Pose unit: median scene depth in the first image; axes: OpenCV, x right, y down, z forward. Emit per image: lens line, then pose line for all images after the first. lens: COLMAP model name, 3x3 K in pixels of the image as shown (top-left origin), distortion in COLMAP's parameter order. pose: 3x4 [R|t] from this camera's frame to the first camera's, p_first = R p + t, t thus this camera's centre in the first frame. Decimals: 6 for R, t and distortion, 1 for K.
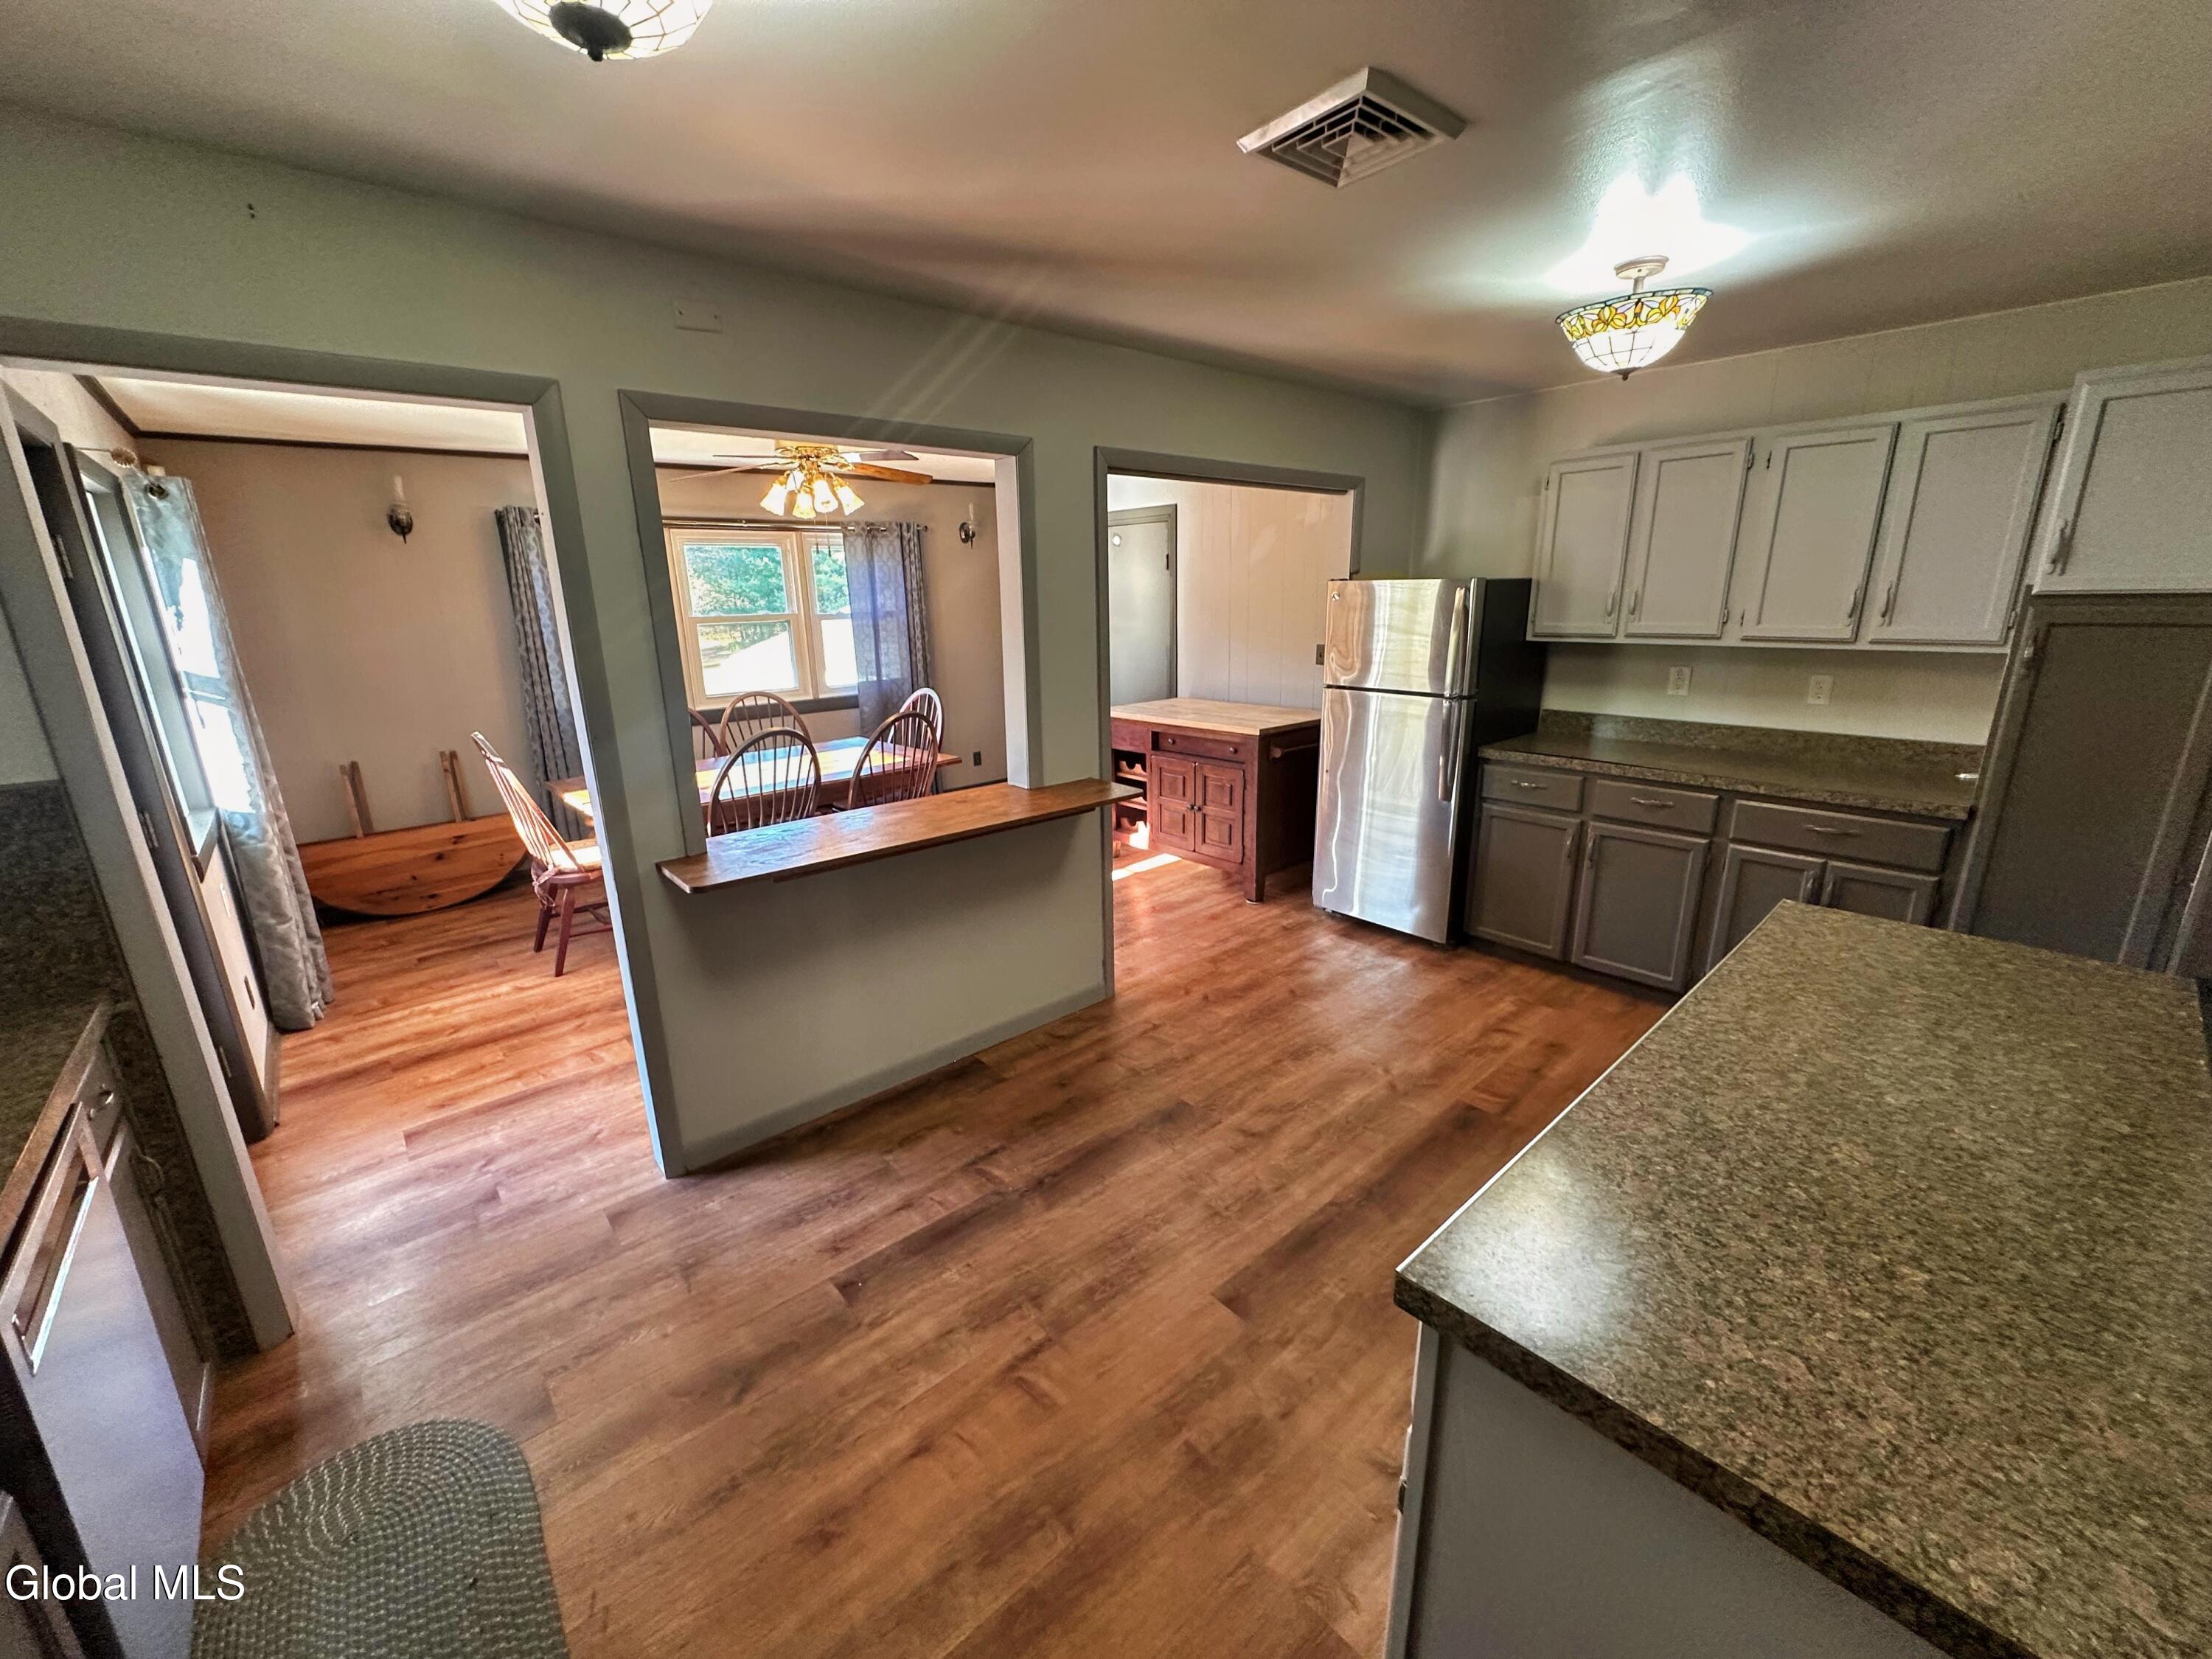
lens RADIAL K [[880.6, 0, 1112.5], [0, 880.6, 827.9], [0, 0, 1]] dist [-0.000373, 0.000466]
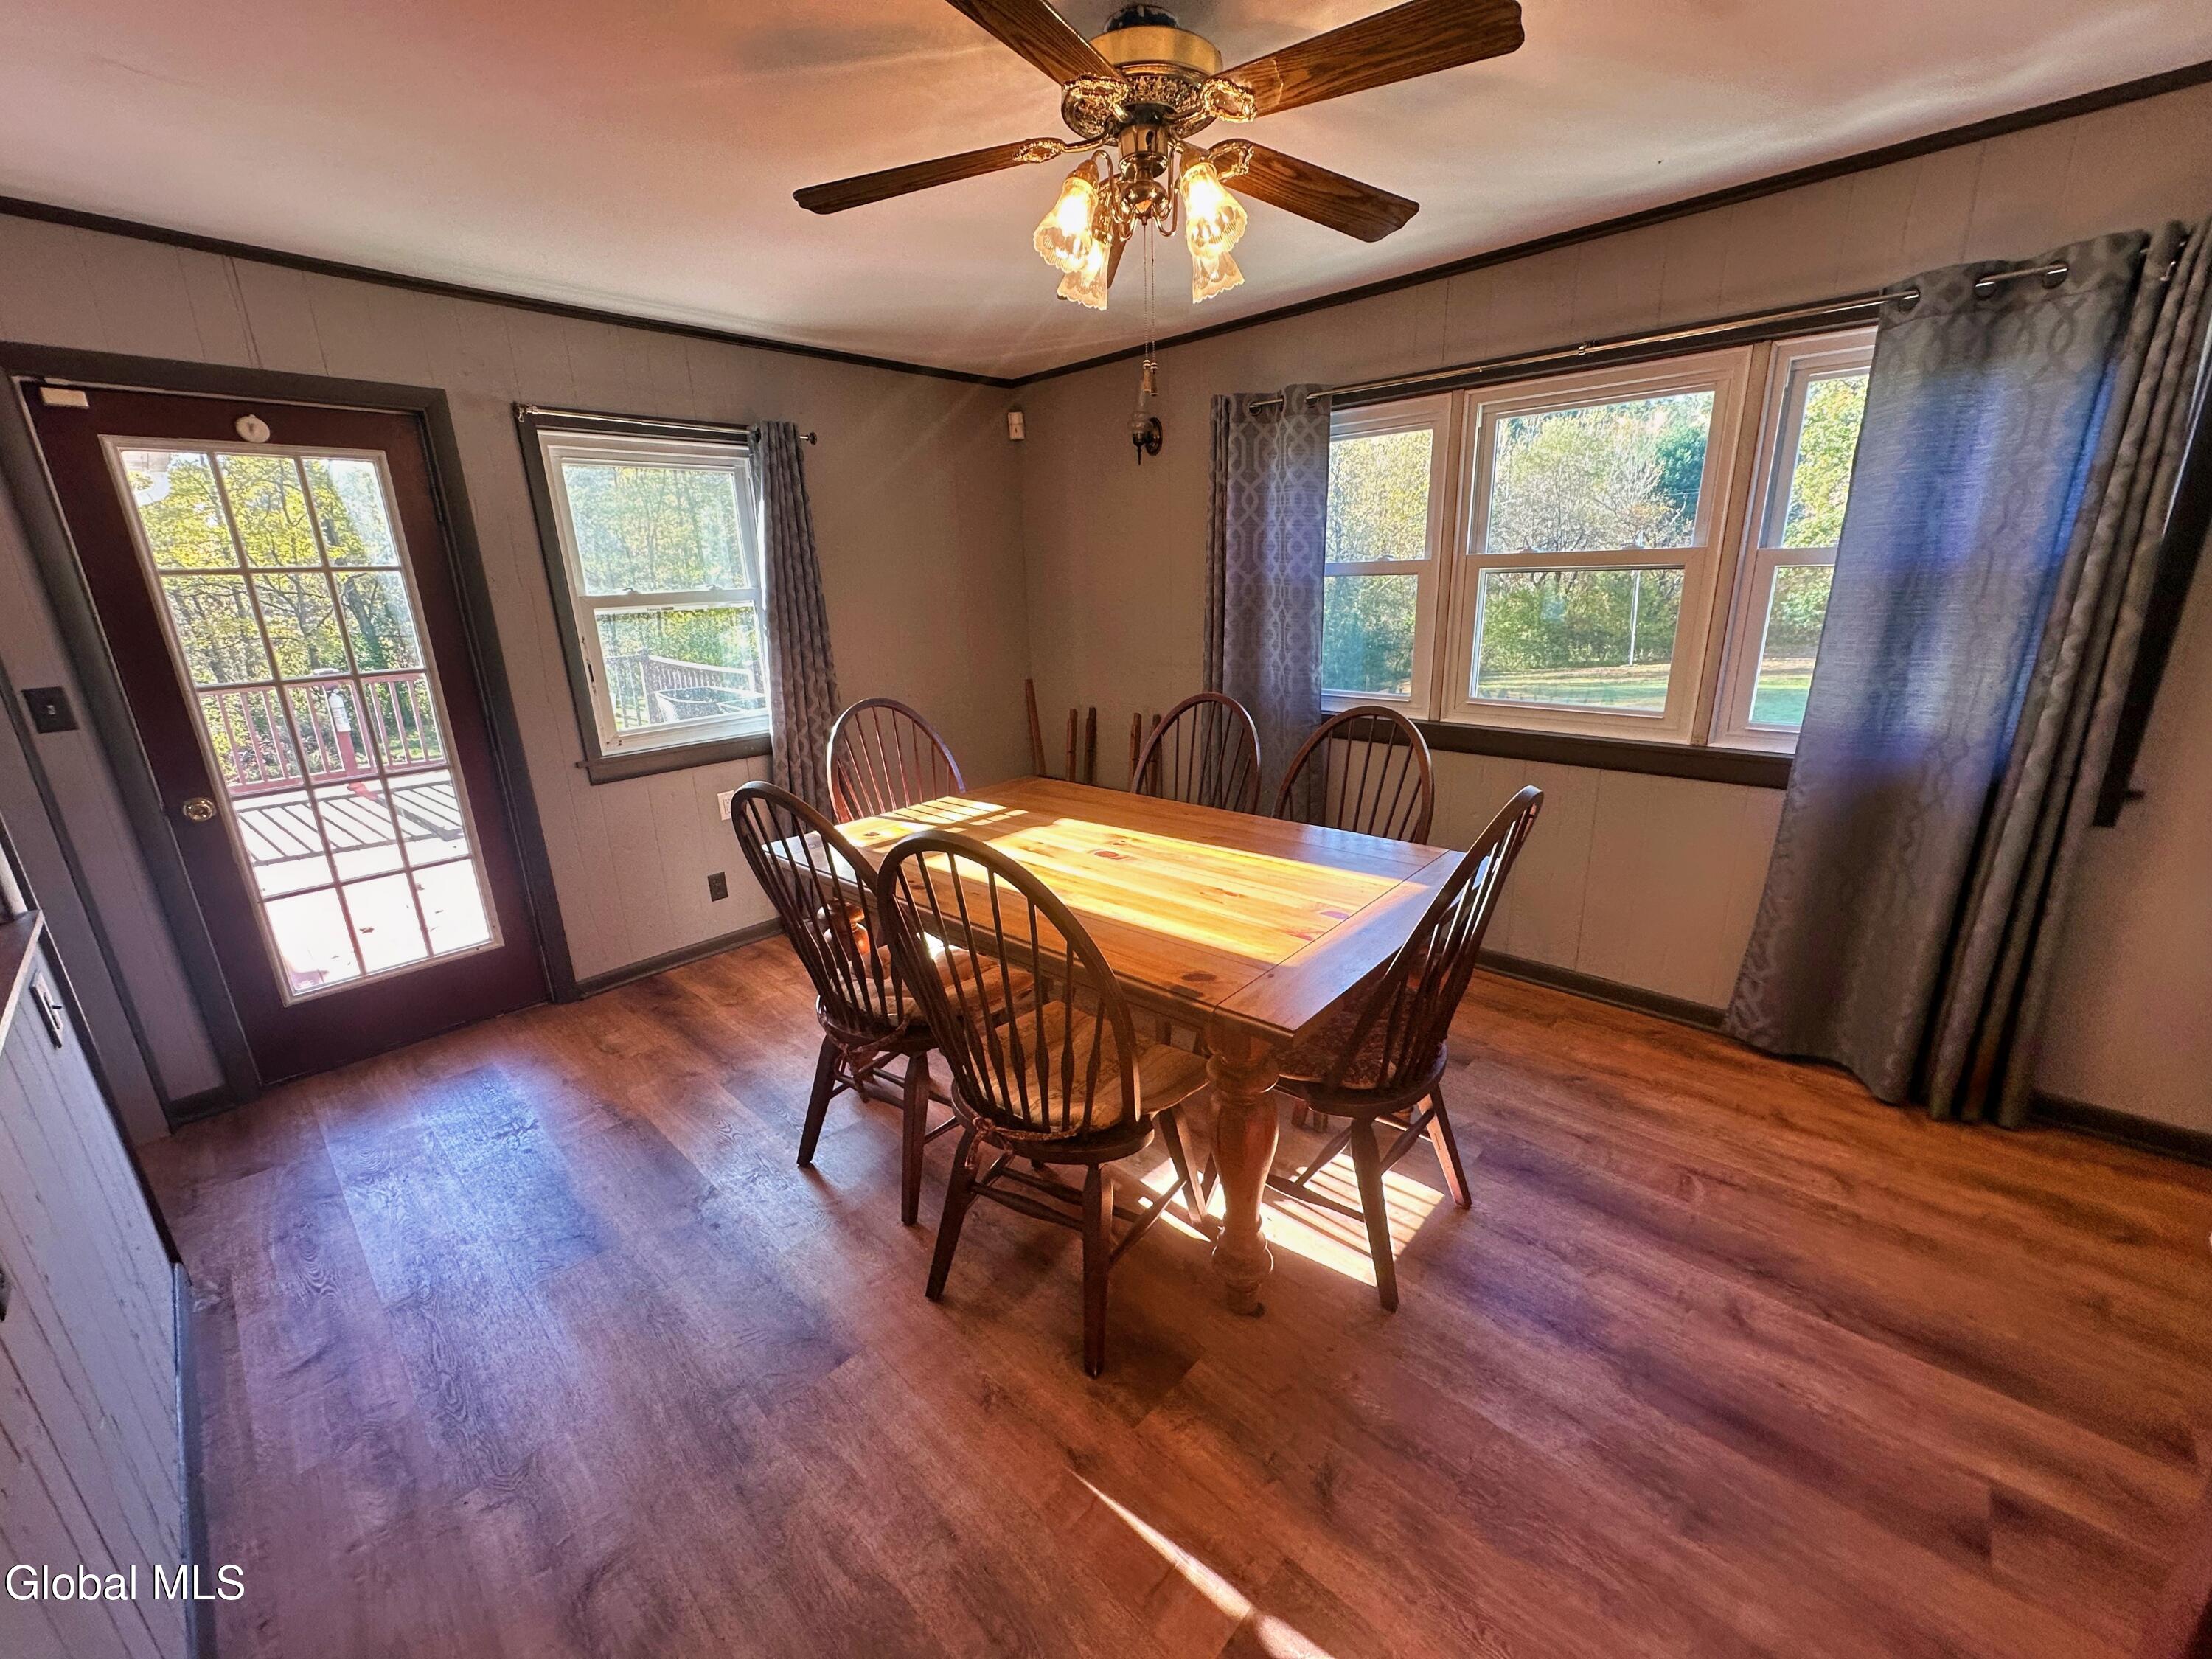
lens RADIAL K [[880.6, 0, 1095.2], [0, 880.6, 831.9], [0, 0, 1]] dist [-0.000373, 0.000466]
pose [[0.074809, 0.301355, -0.950573, 0.127048], [-0.230742, 0.932605, 0.277499, -0.309084], [0.970135, 0.198578, 0.139302, 1.284917]]
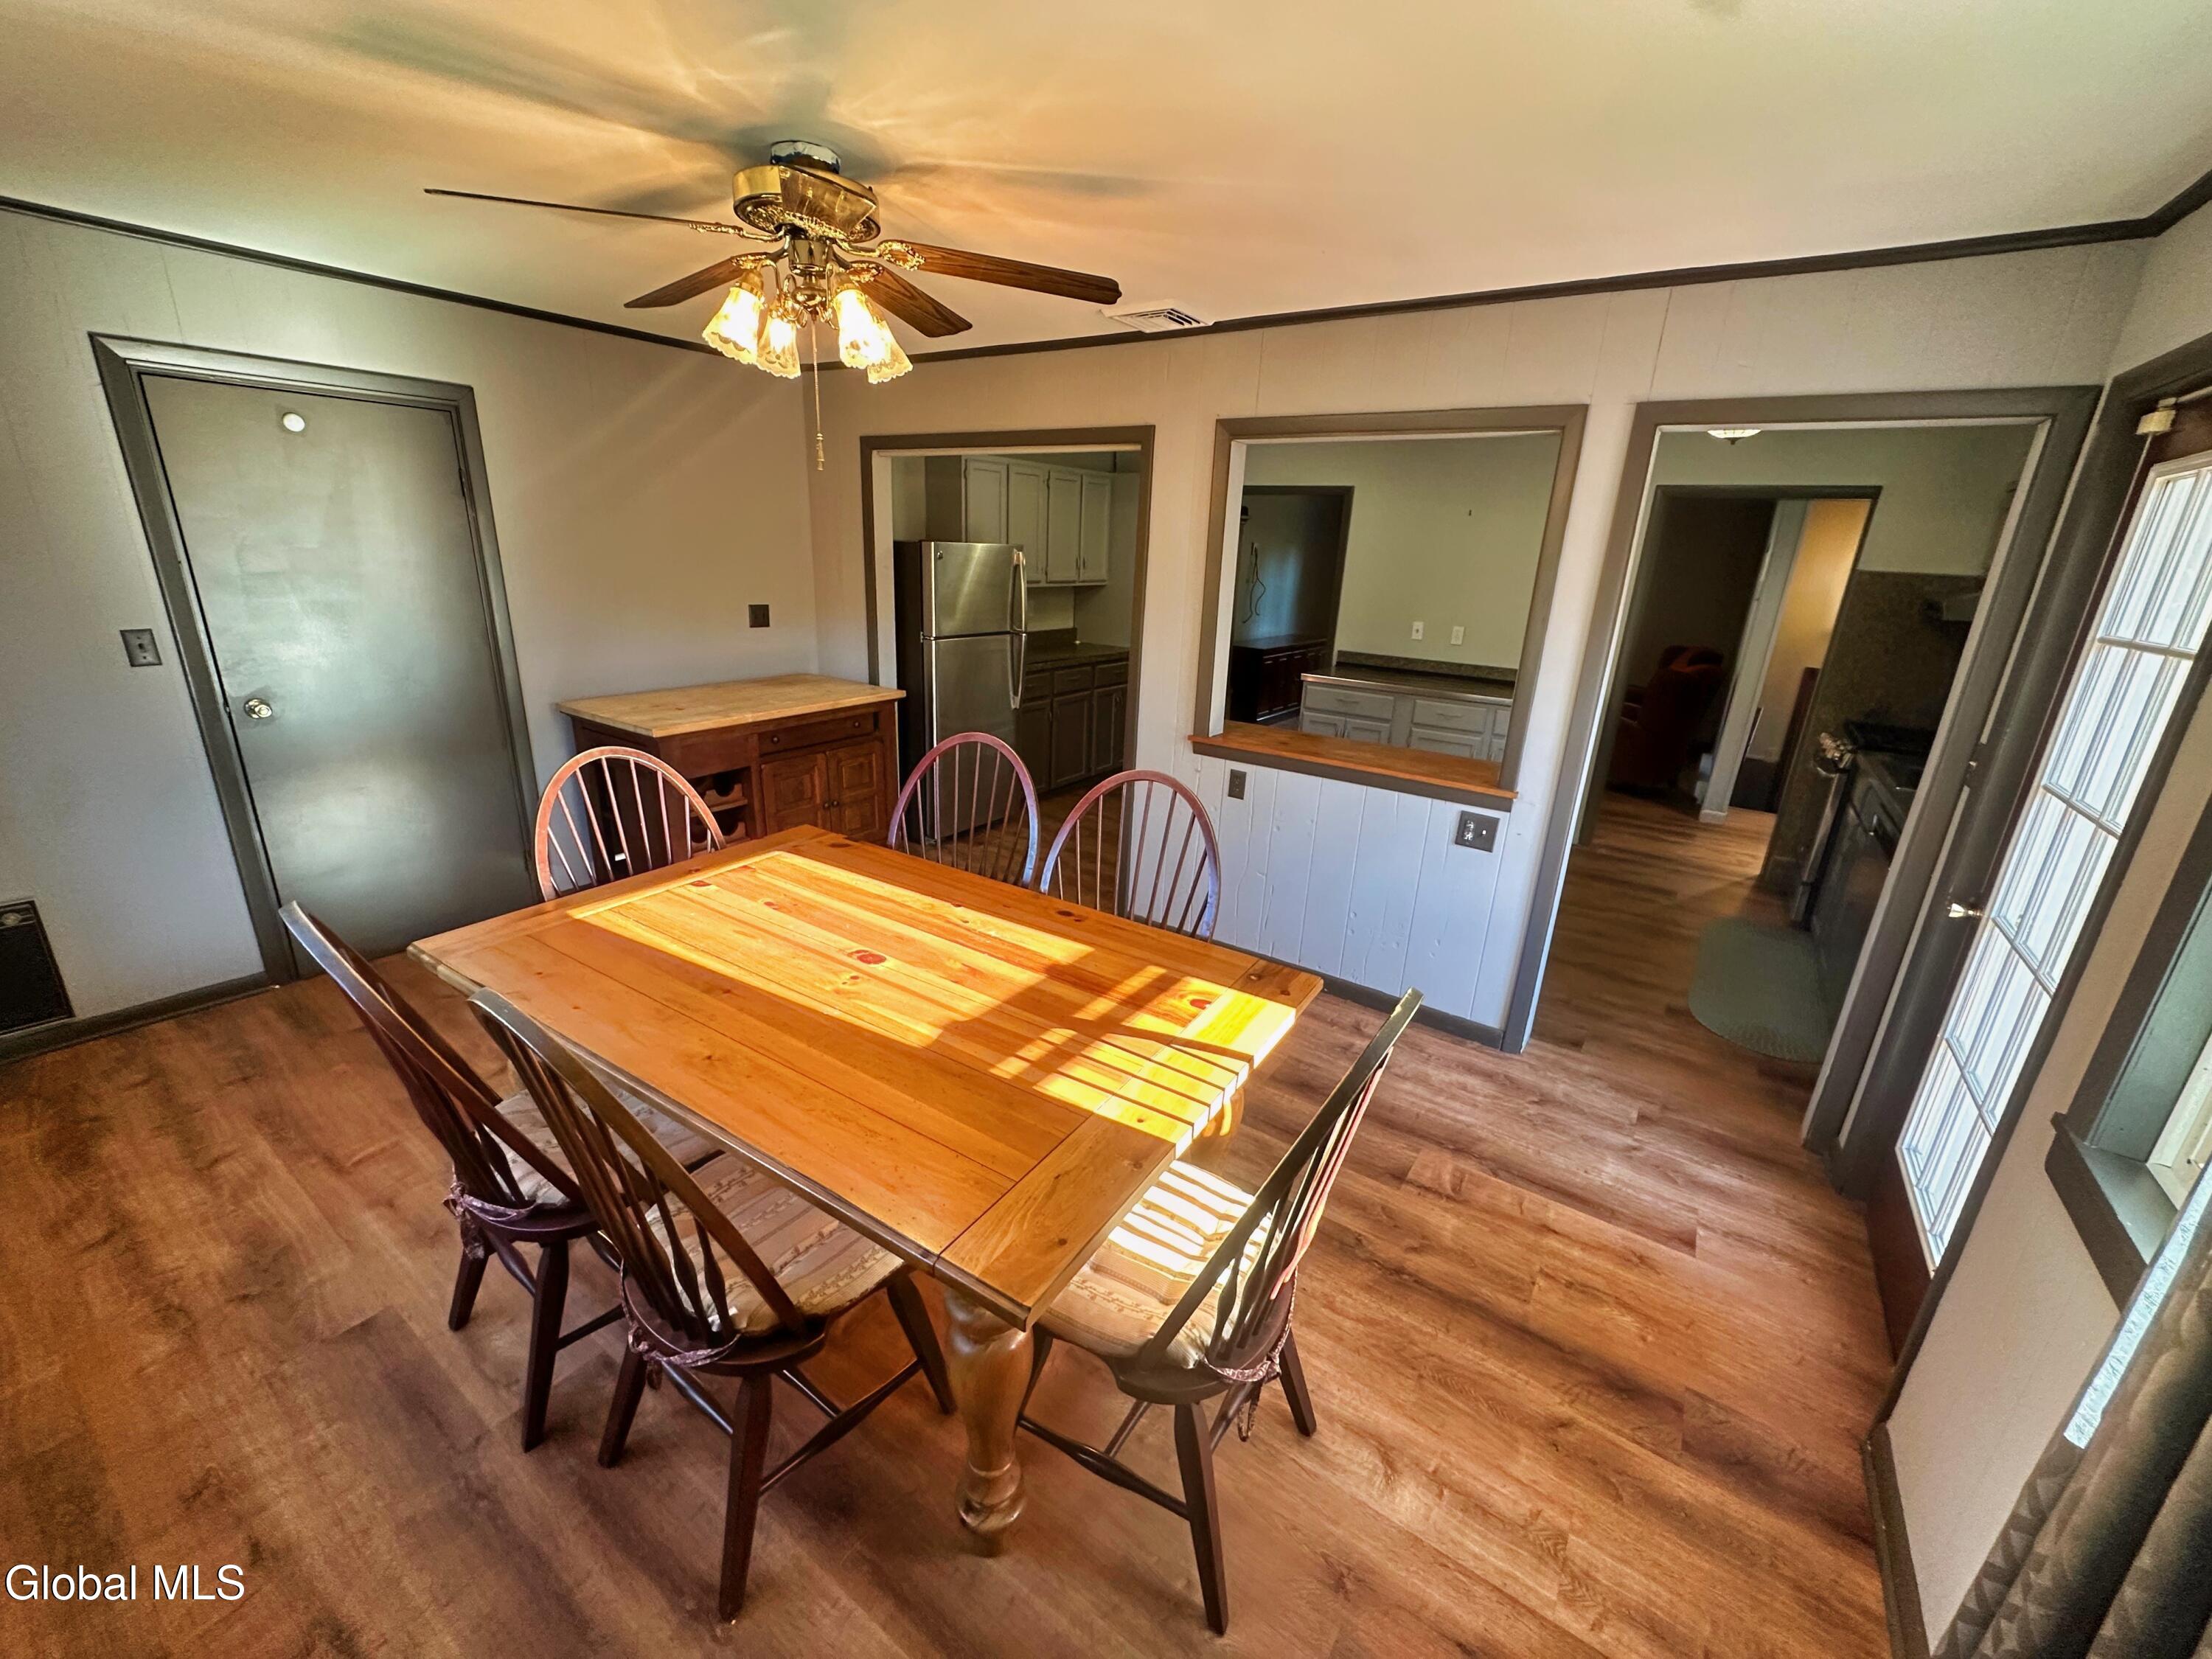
lens RADIAL K [[880.6, 0, 1106.1], [0, 880.6, 833.2], [0, 0, 1]] dist [-0.000373, 0.000466]
pose [[-0.235180, -0.298130, 0.925099, -1.128951], [0.216442, 0.911831, 0.348879, -0.349919], [-0.947546, 0.282280, -0.149917, 1.311968]]
